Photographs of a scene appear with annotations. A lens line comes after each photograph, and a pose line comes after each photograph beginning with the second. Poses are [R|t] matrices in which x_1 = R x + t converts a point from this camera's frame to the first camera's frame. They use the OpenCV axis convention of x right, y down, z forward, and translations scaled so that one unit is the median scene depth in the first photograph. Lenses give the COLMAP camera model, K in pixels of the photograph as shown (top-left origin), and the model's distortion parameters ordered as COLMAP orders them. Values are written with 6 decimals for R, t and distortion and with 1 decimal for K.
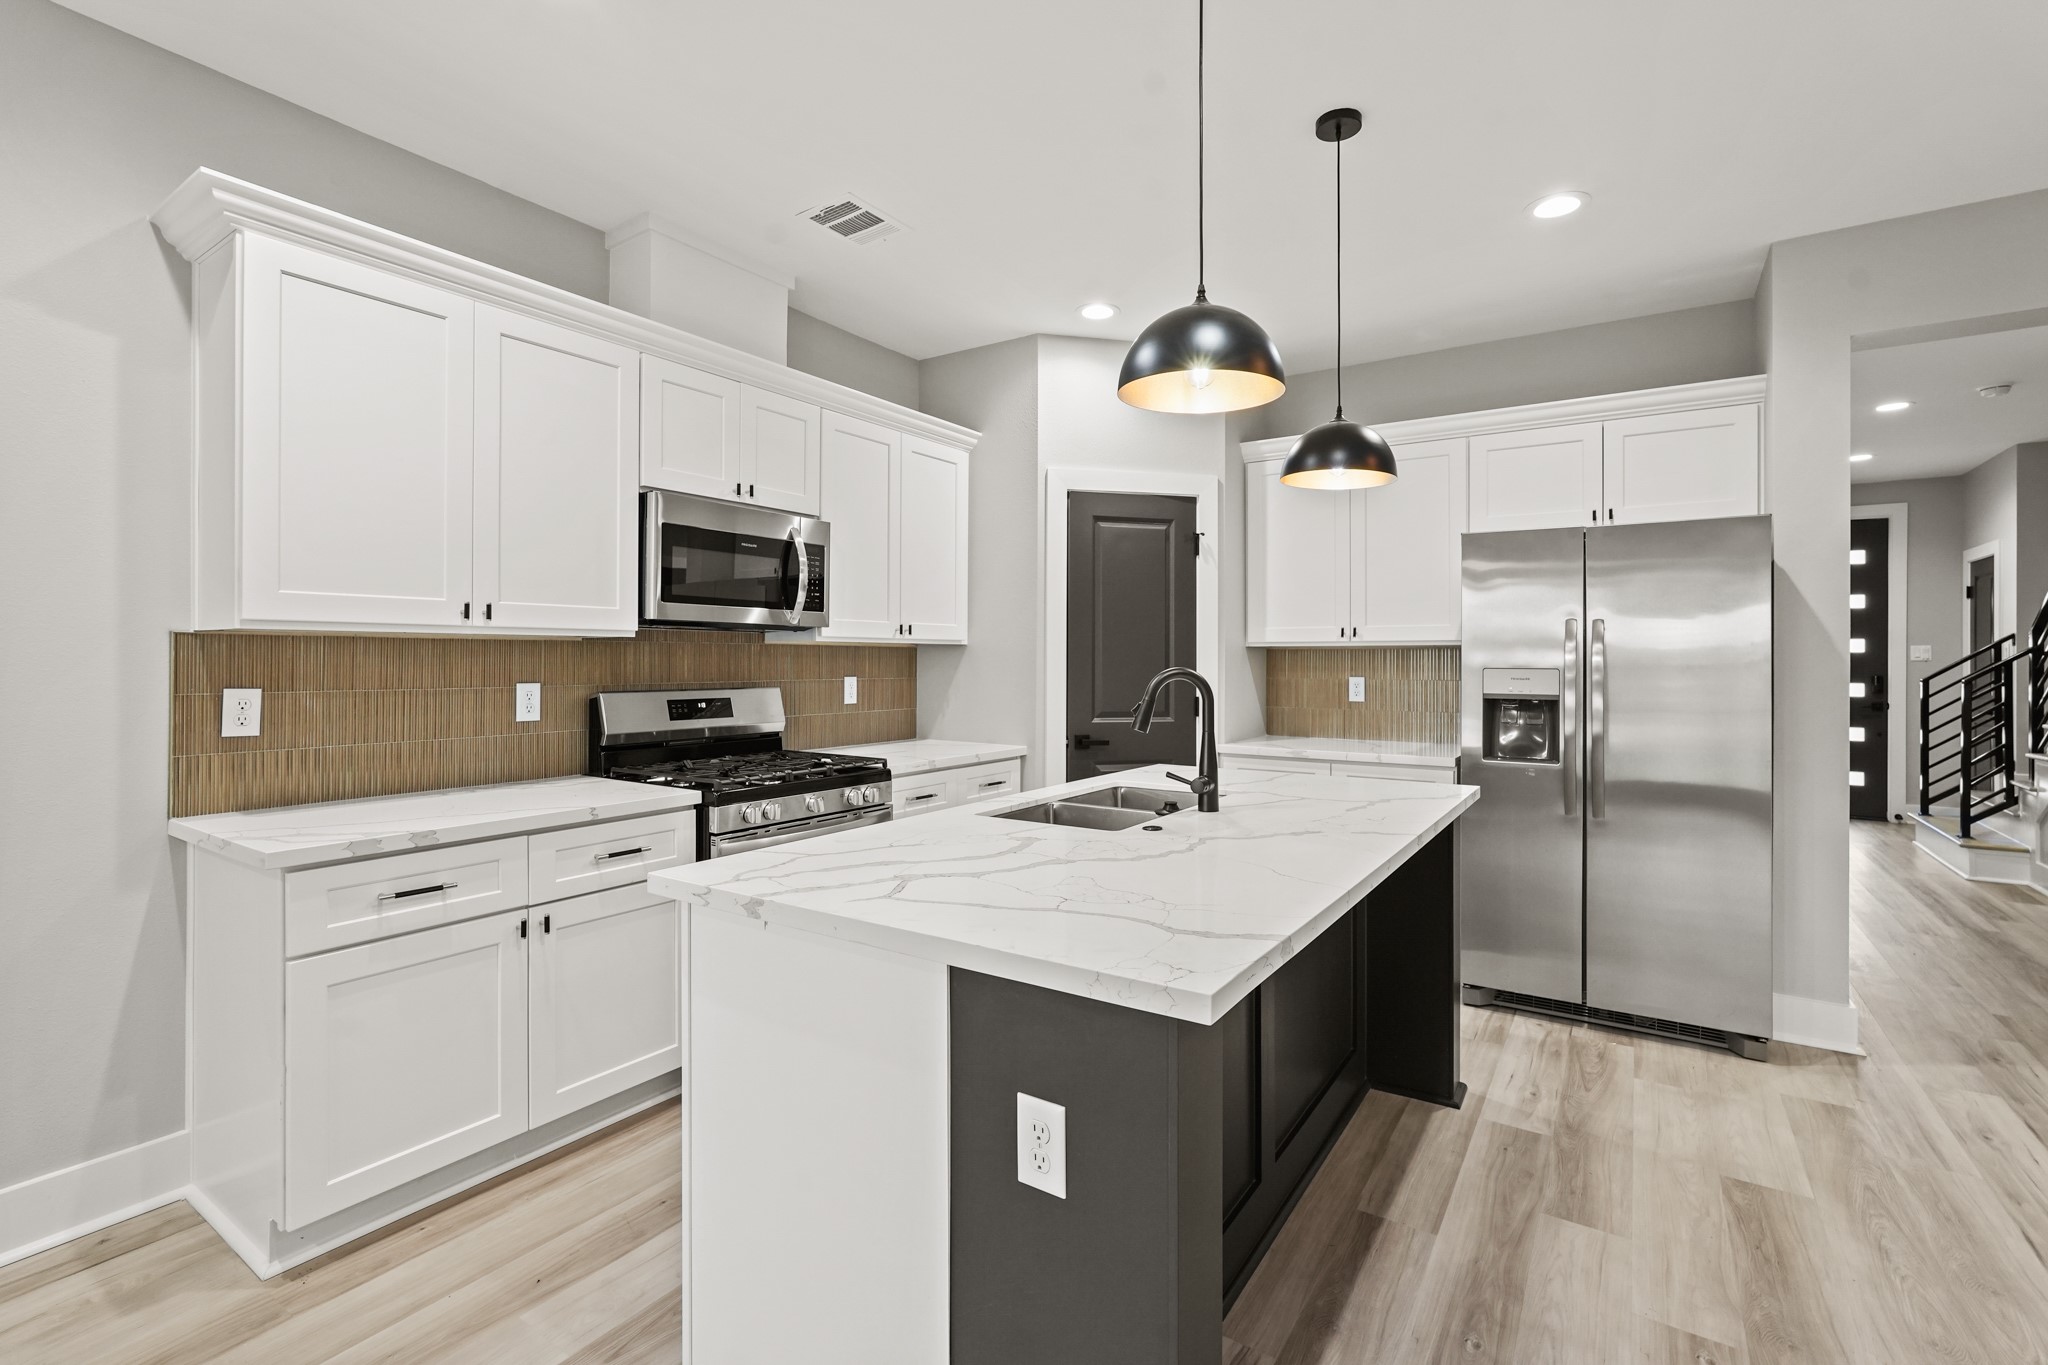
lens RADIAL K [[916.8, 0, 1029.1], [0, 916.8, 658.0], [0, 0, 1]] dist [-0.002096, 0.000071]
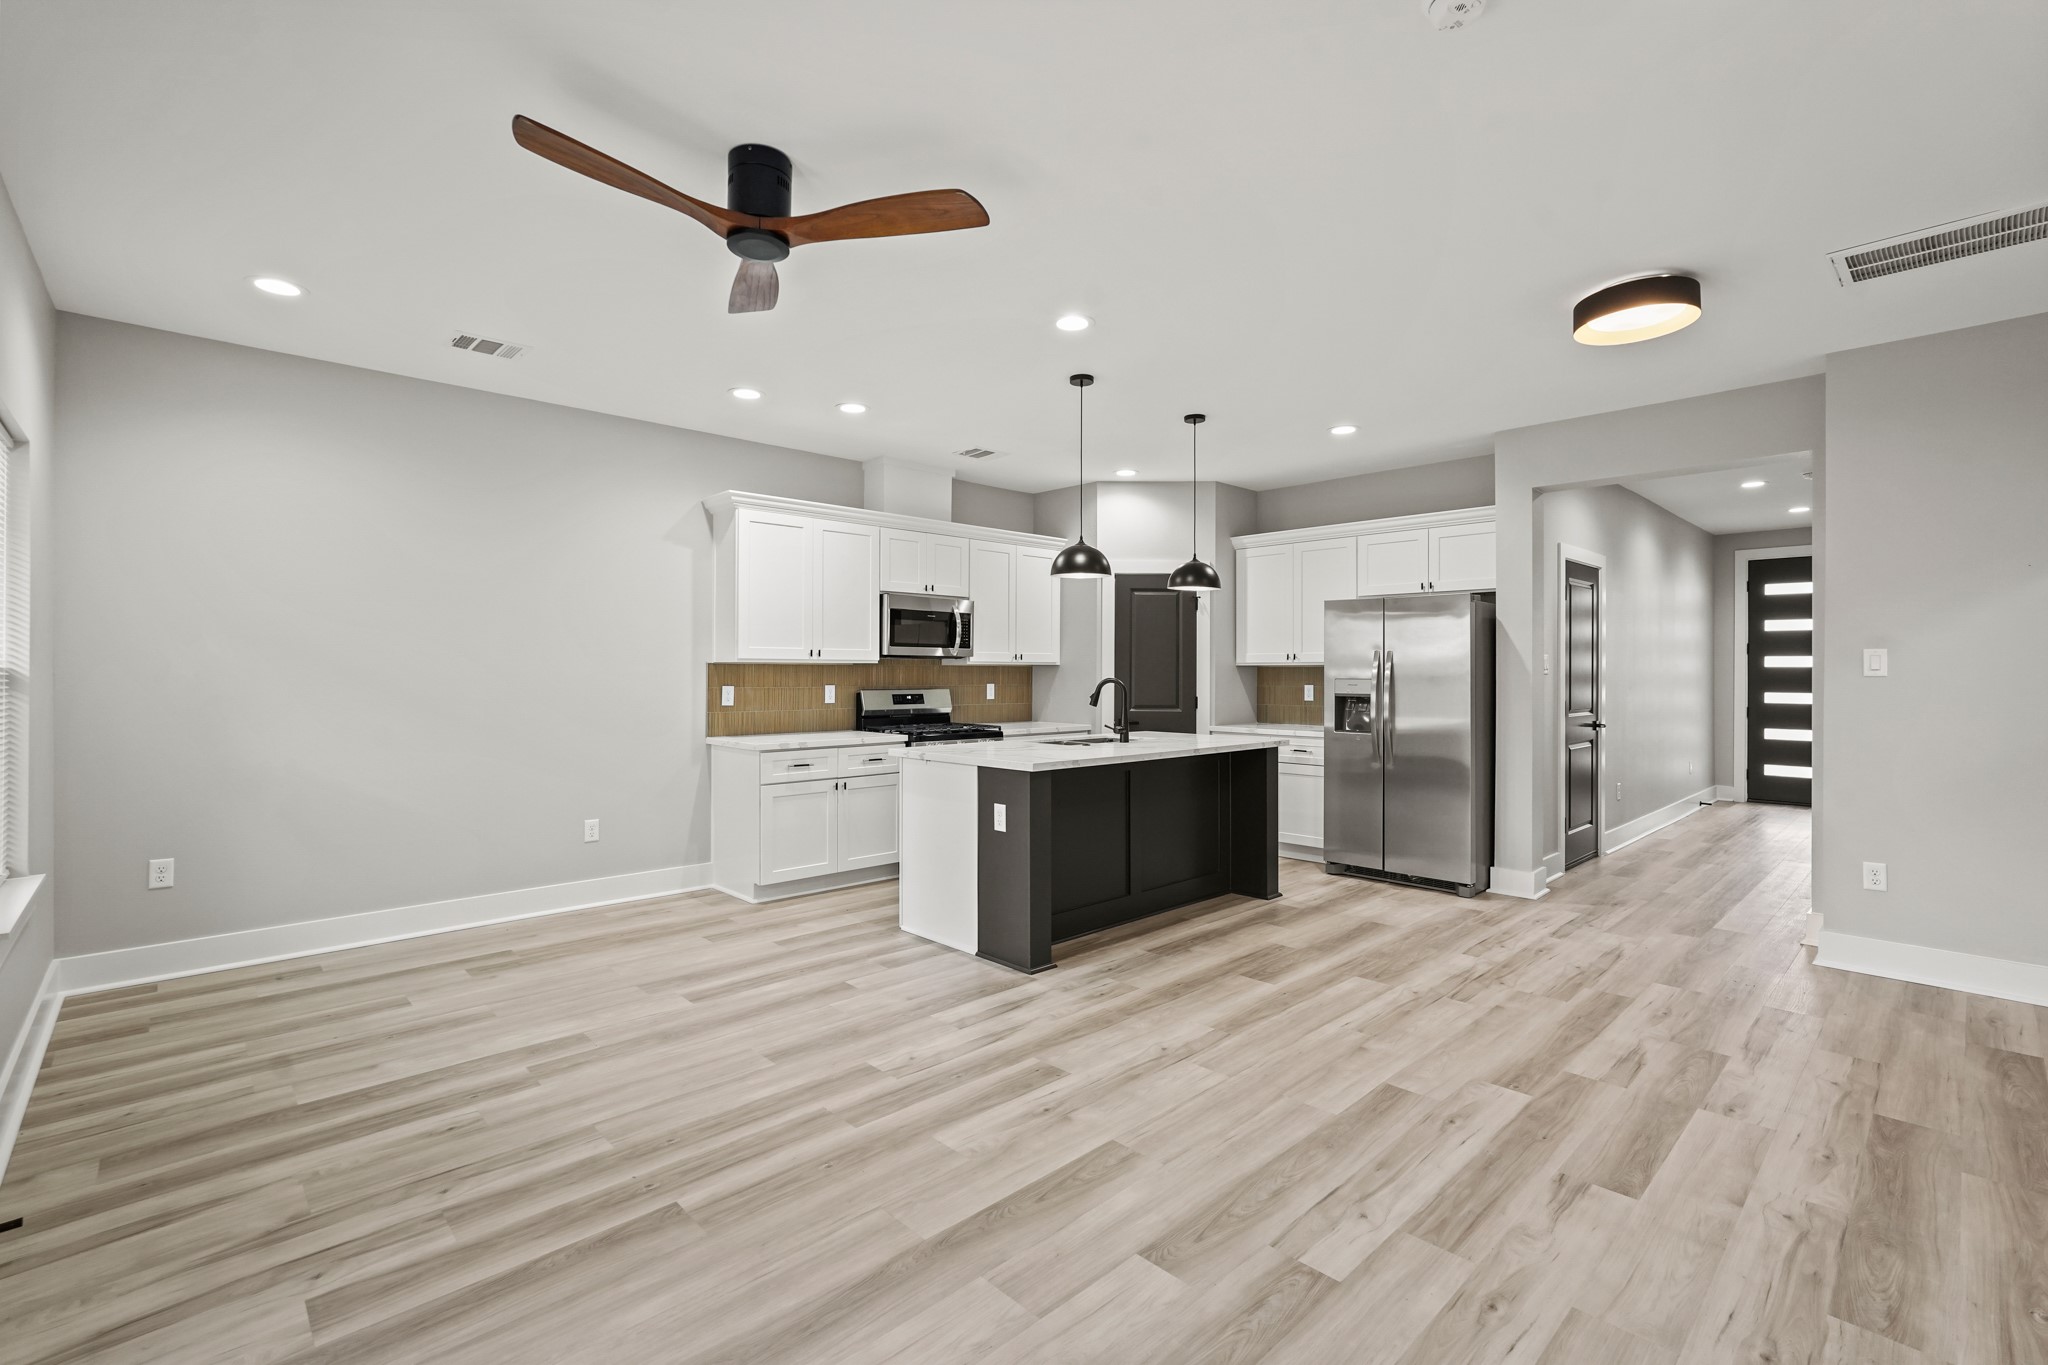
lens RADIAL K [[908.3, 0, 1024.0], [0, 908.3, 682.5], [0, 0, 1]] dist [-0.000057, 0.000019]
pose [[0.974833, 0.001920, -0.222926, 0.328742], [0.000624, 0.999935, 0.011342, -0.001916], [0.222934, -0.011195, 0.974769, -0.870921]]
